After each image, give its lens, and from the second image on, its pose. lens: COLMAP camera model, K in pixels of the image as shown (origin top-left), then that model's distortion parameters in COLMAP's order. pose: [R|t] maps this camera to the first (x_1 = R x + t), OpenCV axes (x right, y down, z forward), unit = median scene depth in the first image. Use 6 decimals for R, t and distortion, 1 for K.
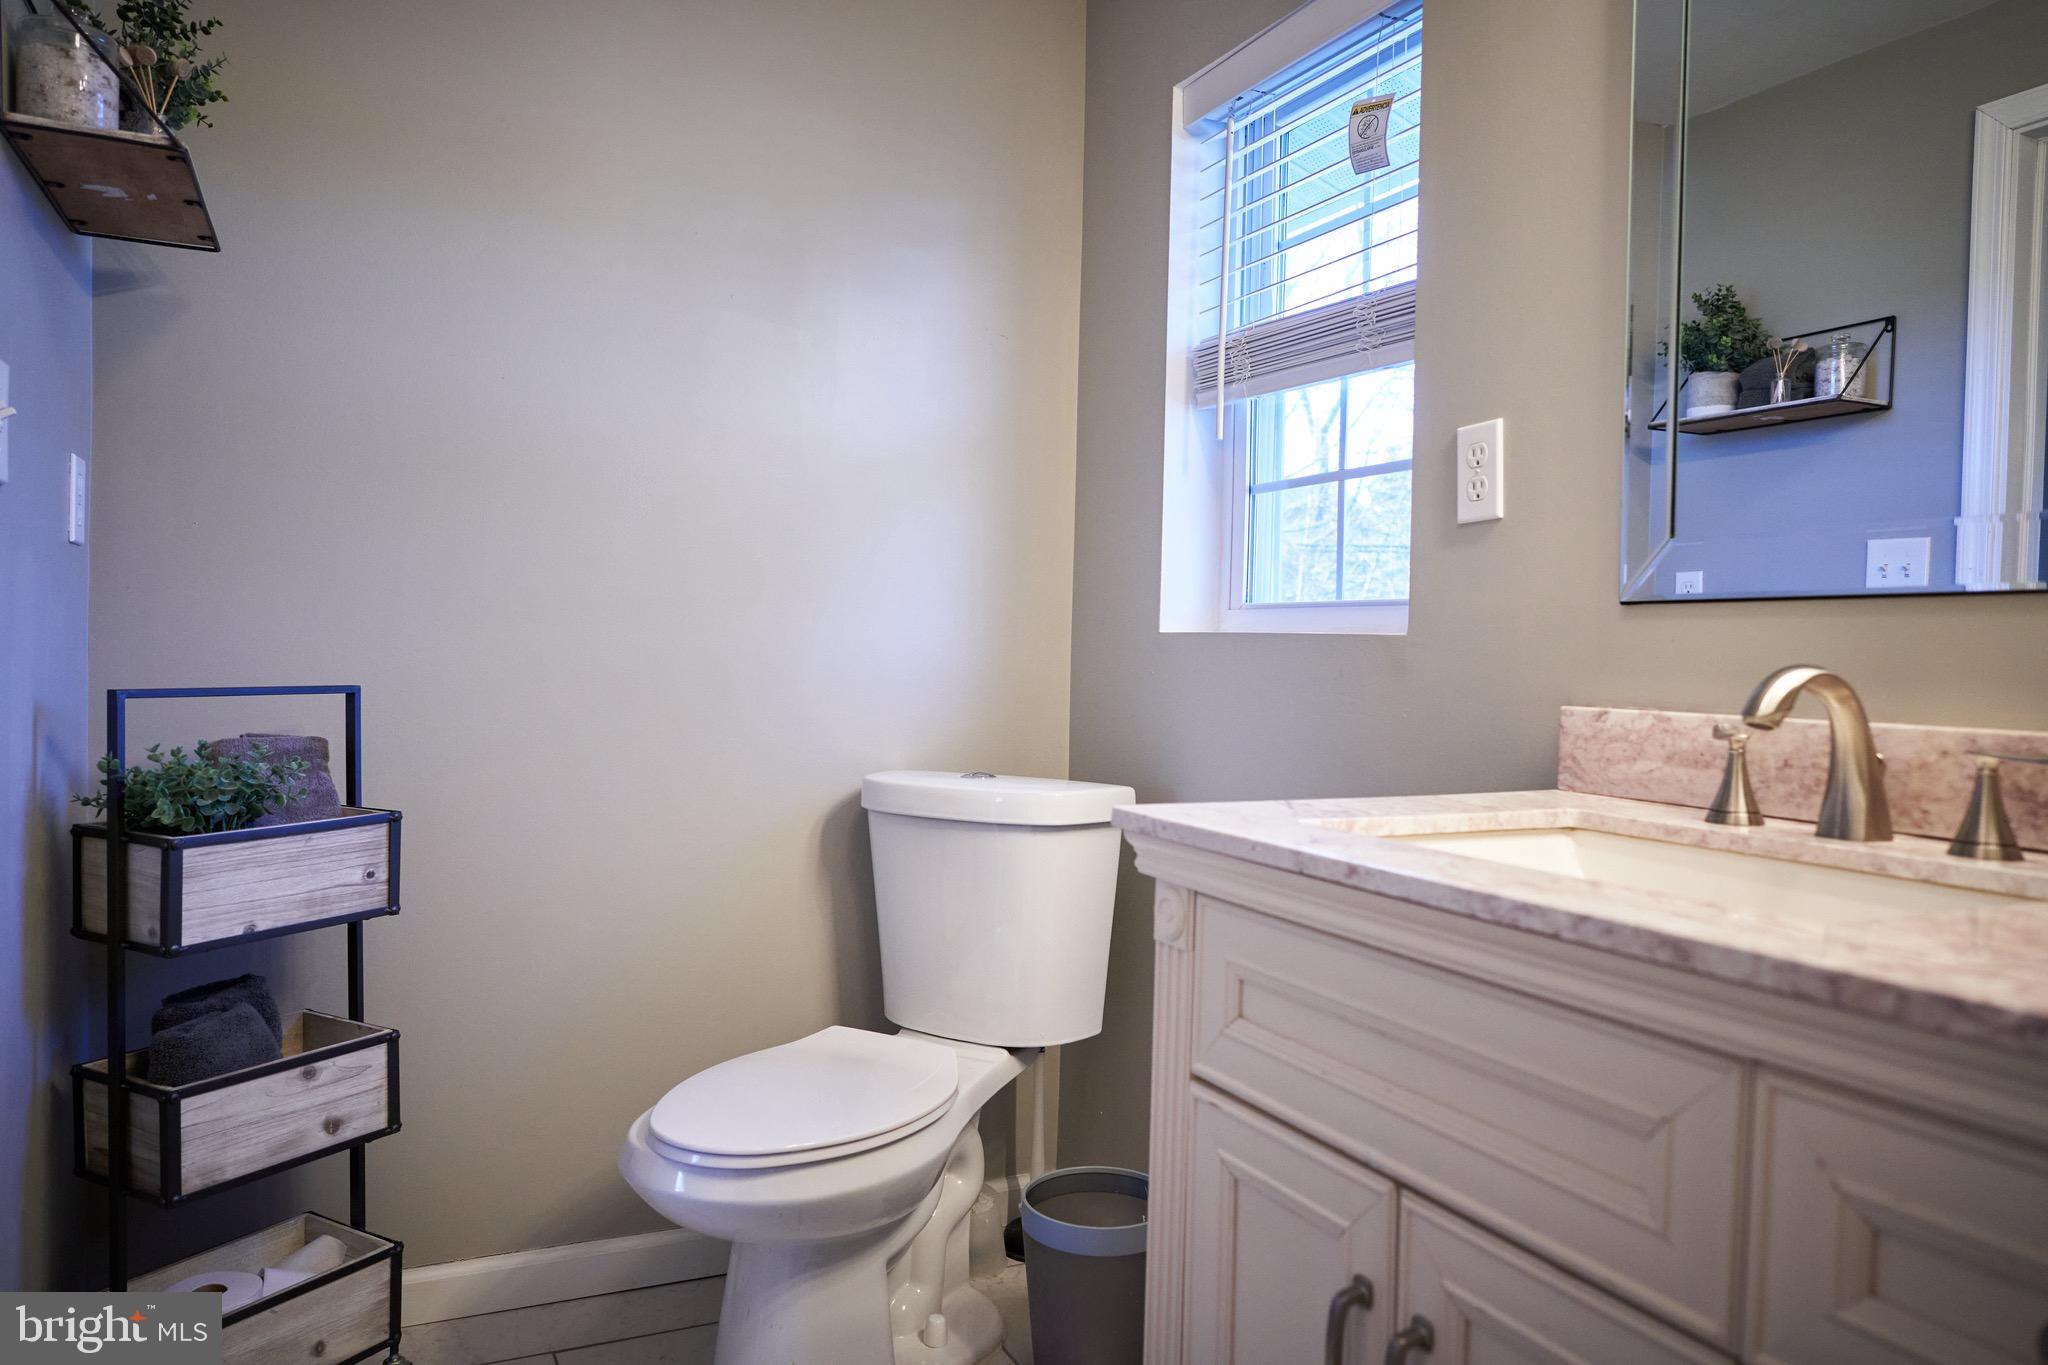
lens RADIAL K [[1473.4, 0, 1024.0], [0, 1473.4, 682.5], [0, 0, 1]] dist [-0.048562, 0.061440]
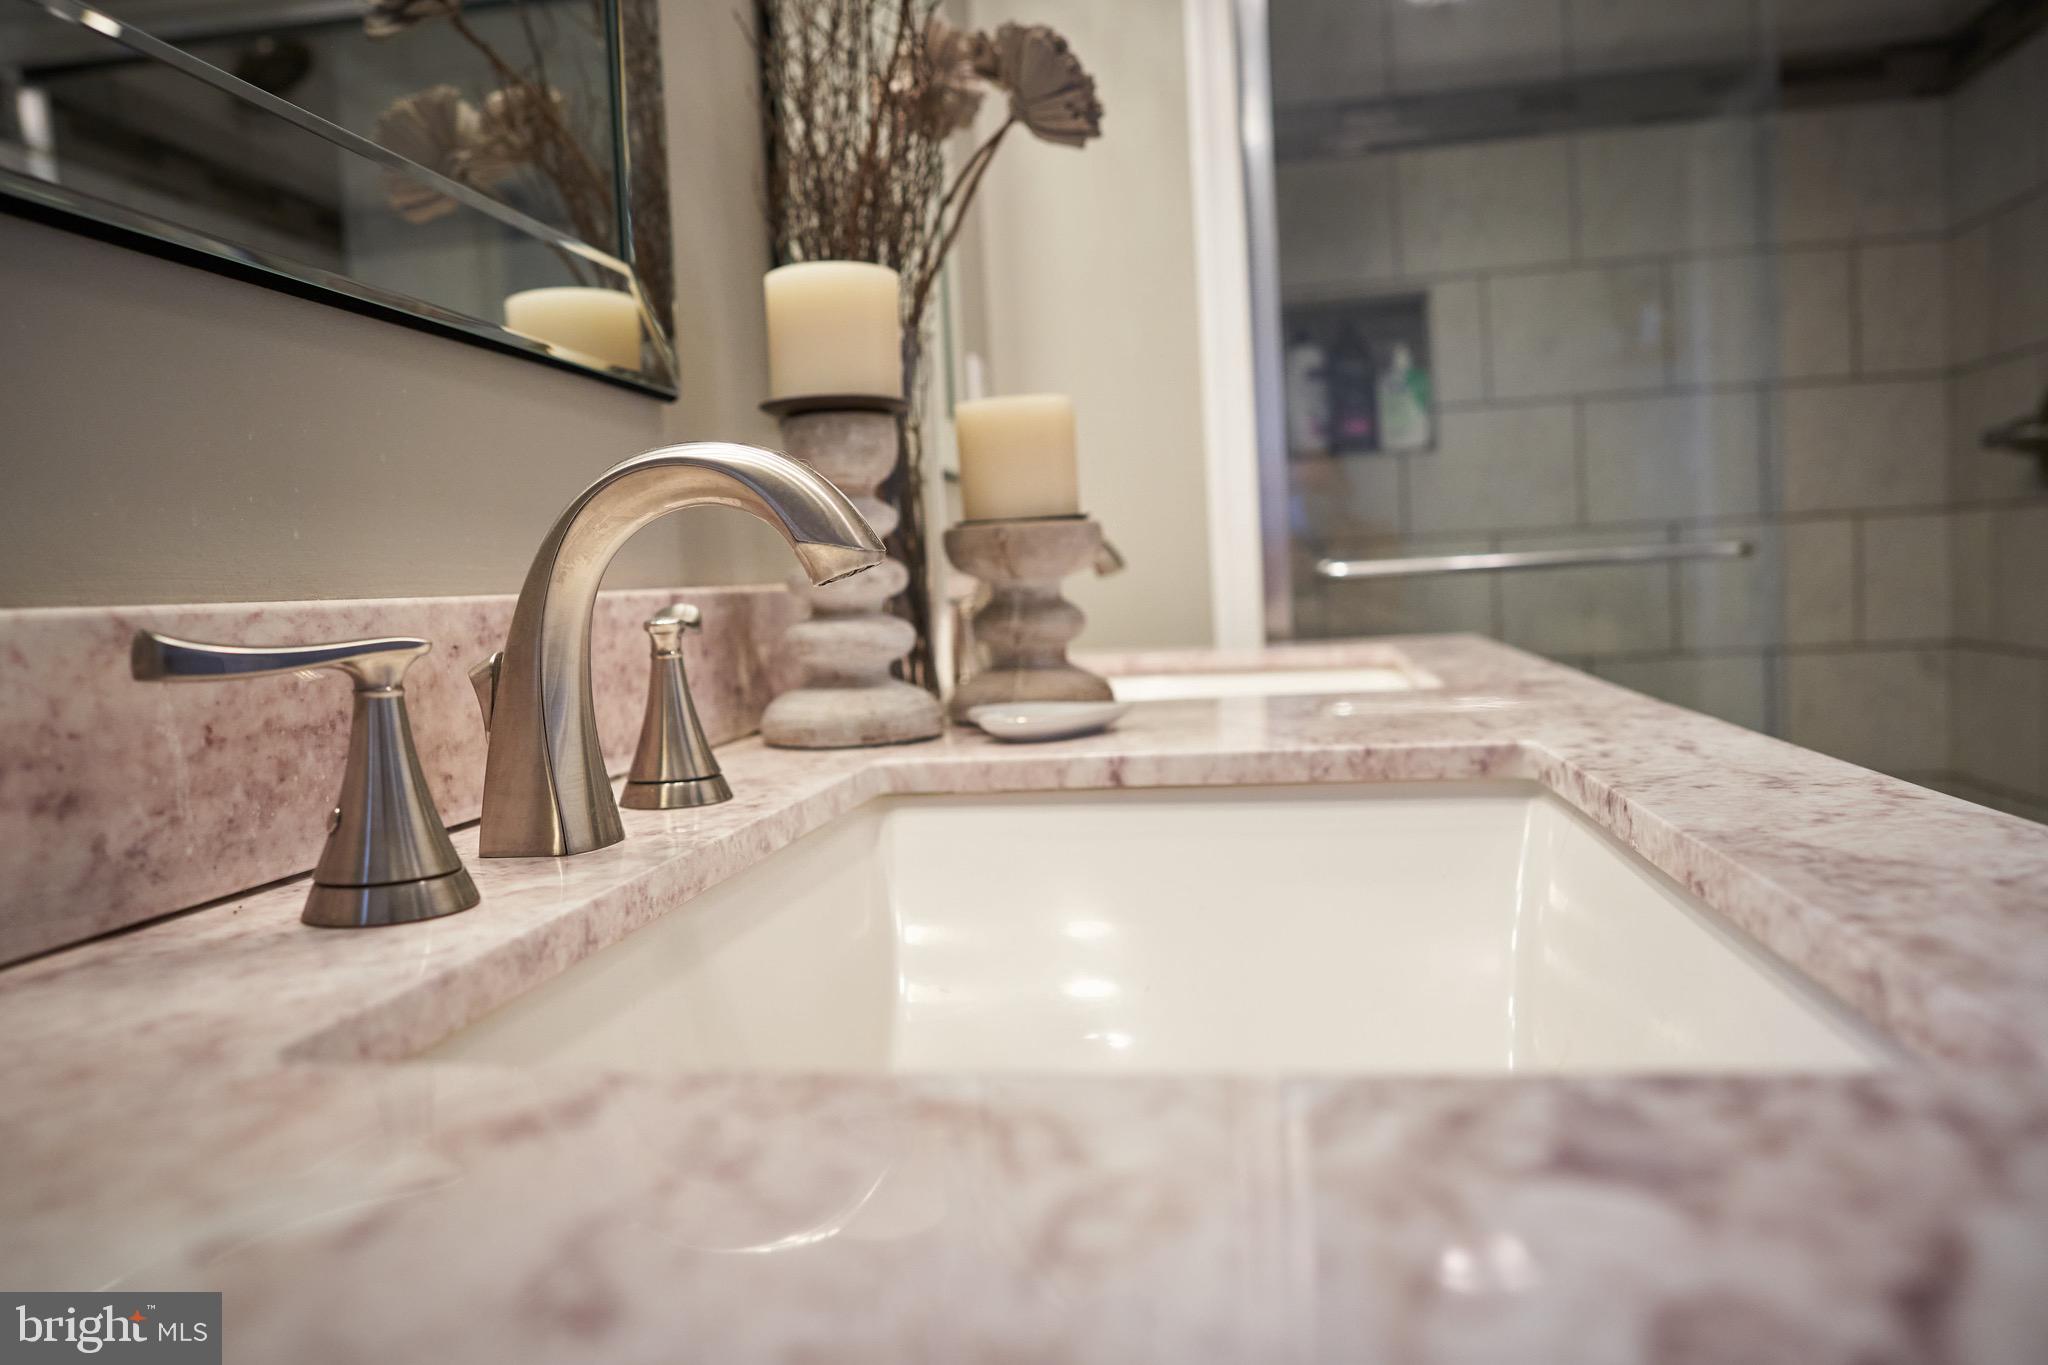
lens RADIAL K [[1473.4, 0, 1024.0], [0, 1473.4, 682.5], [0, 0, 1]] dist [-0.048562, 0.061440]
pose [[-0.823540, -0.014064, 0.567083, 0.168203], [0.045621, 0.994812, 0.090924, 0.020052], [-0.565420, 0.100751, -0.818627, 1.080589]]
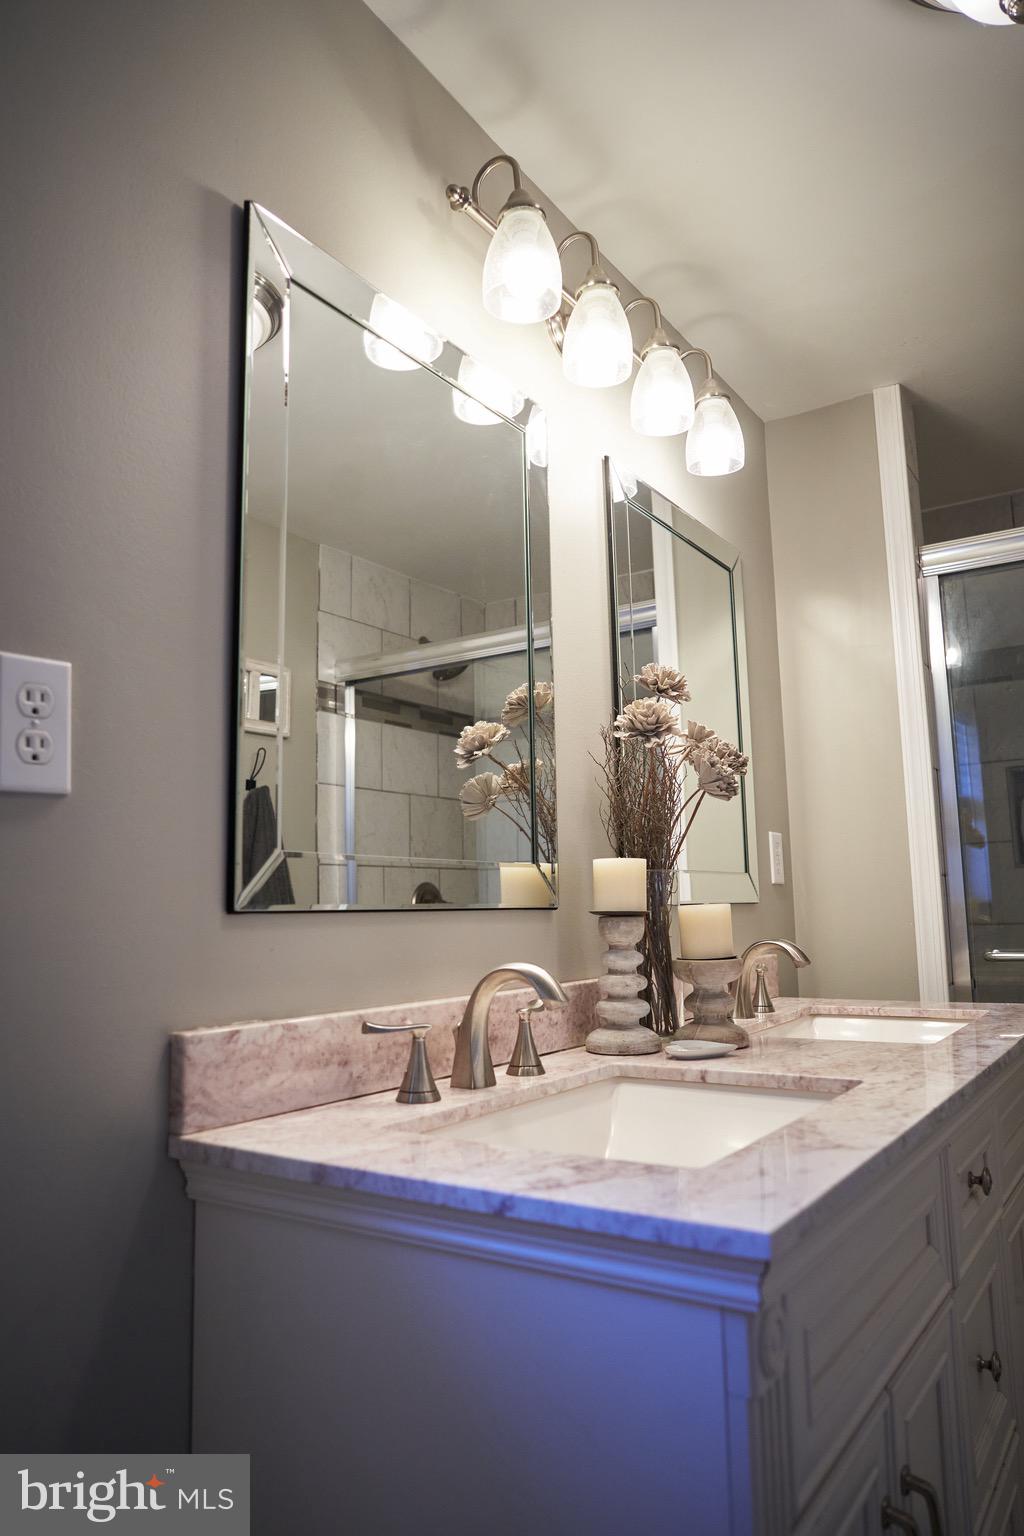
lens RADIAL K [[1105.0, 0, 512.0], [0, 1105.0, 768.0], [0, 0, 1]] dist [-0.048562, 0.061440]
pose [[-0.517141, 0.097013, 0.850384, -0.315086], [0.025769, 0.994870, -0.097826, -0.076738], [-0.855512, -0.028676, -0.516988, 1.285557]]
